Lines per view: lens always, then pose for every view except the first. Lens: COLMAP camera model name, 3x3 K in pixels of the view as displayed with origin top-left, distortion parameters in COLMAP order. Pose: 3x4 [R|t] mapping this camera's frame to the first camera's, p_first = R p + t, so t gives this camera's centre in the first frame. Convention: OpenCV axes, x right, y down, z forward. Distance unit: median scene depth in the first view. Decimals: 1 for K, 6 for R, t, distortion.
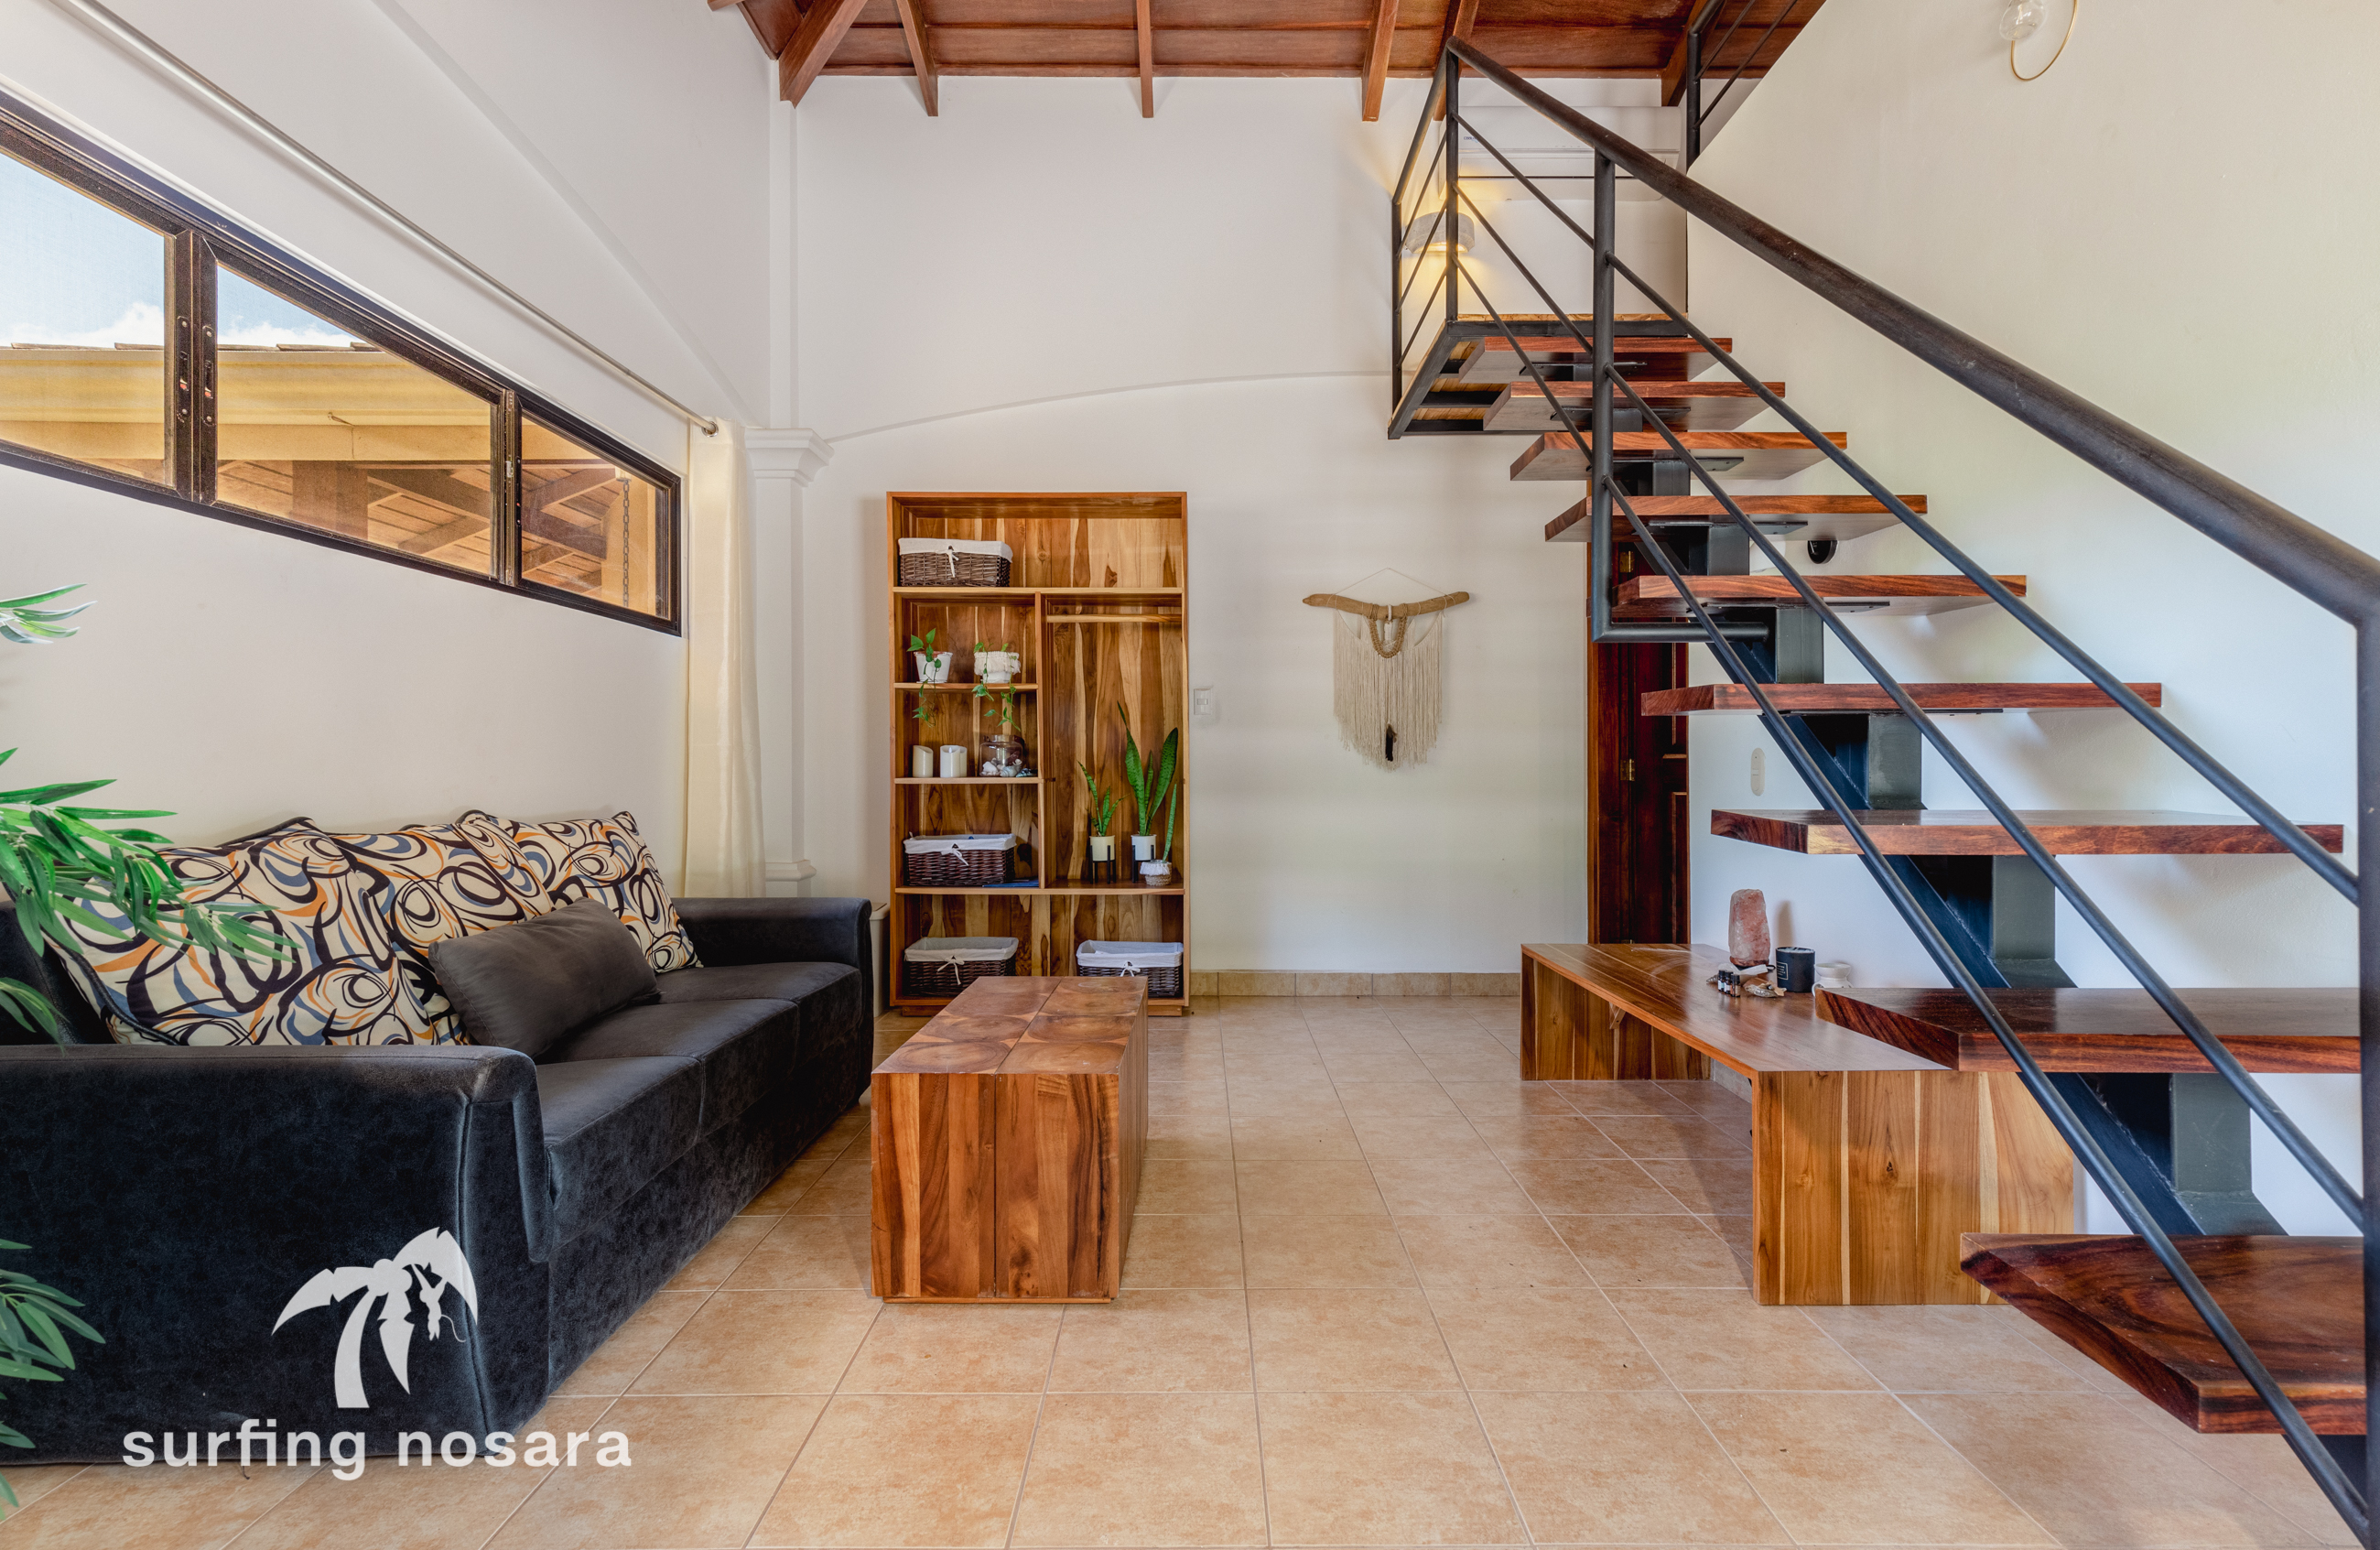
lens RADIAL K [[1059.9, 0, 1197.9], [0, 1059.9, 765.8], [0, 0, 1]] dist [0.002020, -0.000795]
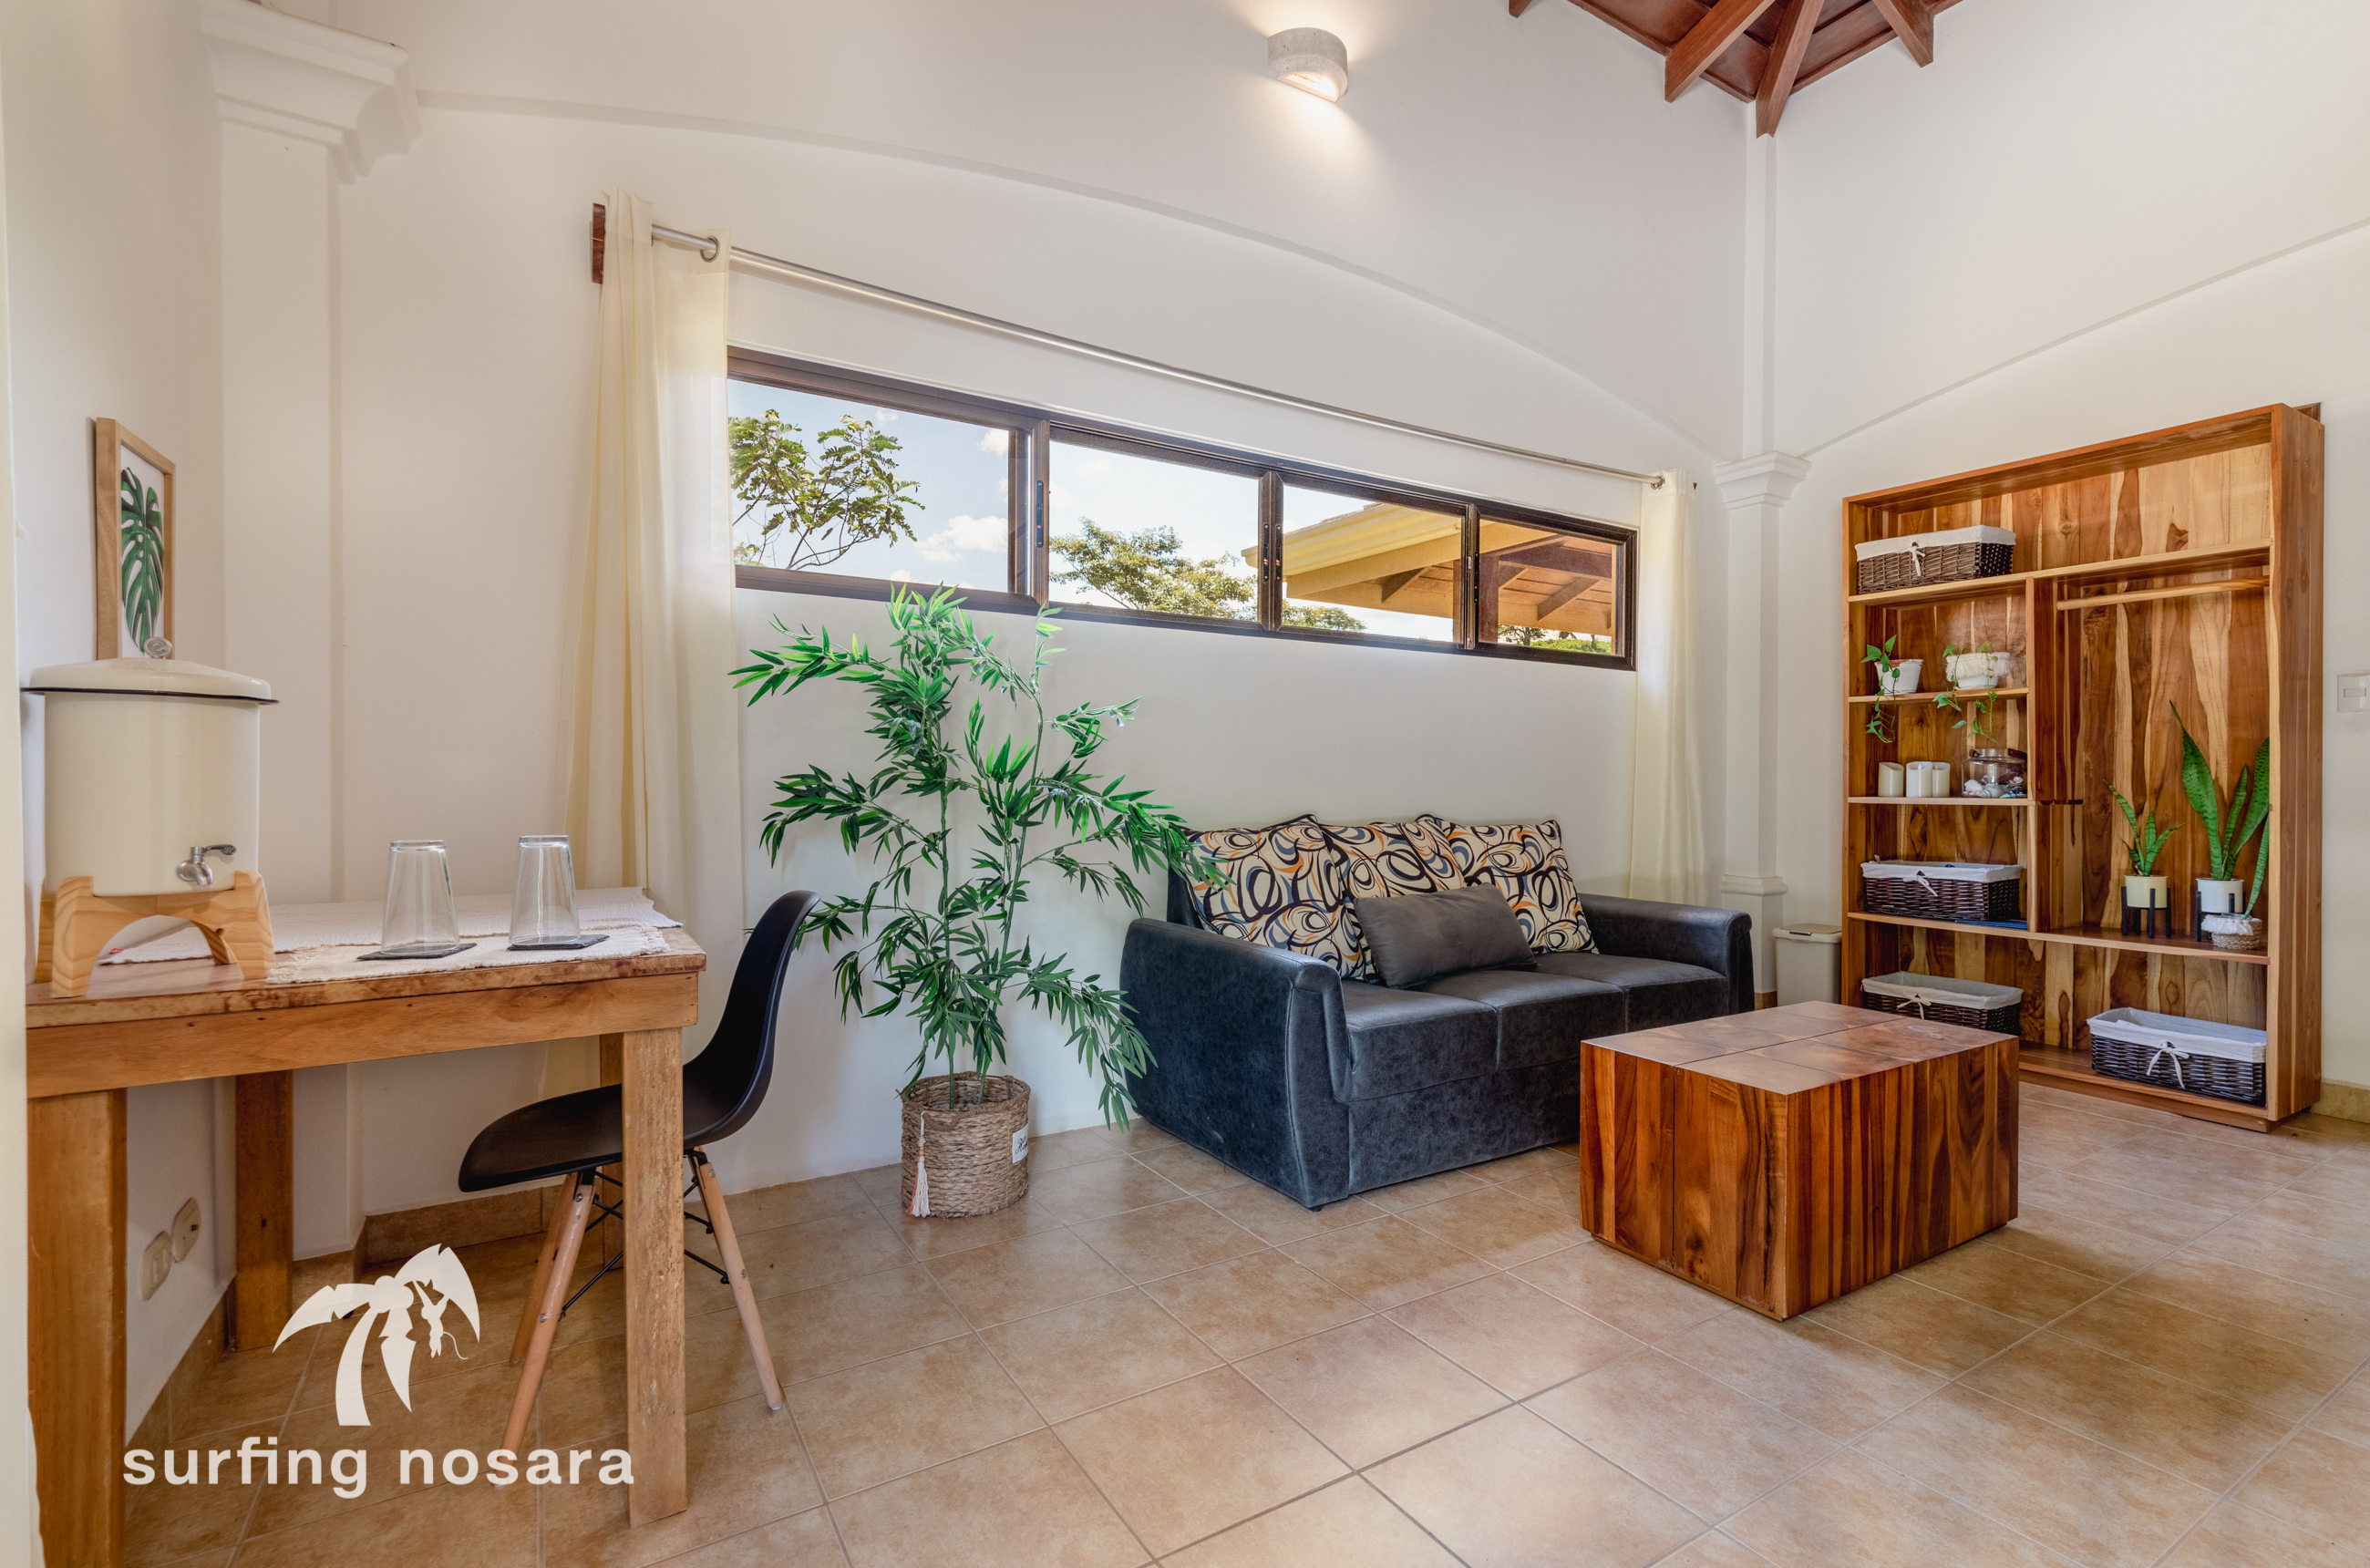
lens RADIAL K [[1035.6, 0, 1185.0], [0, 1035.6, 784.0], [0, 0, 1]] dist [0.001082, 0.000380]
pose [[0.520342, 0.004788, -0.853945, 0.322924], [-0.003357, 0.999988, 0.003561, -0.002260], [0.853952, 0.001014, 0.520352, 0.007428]]
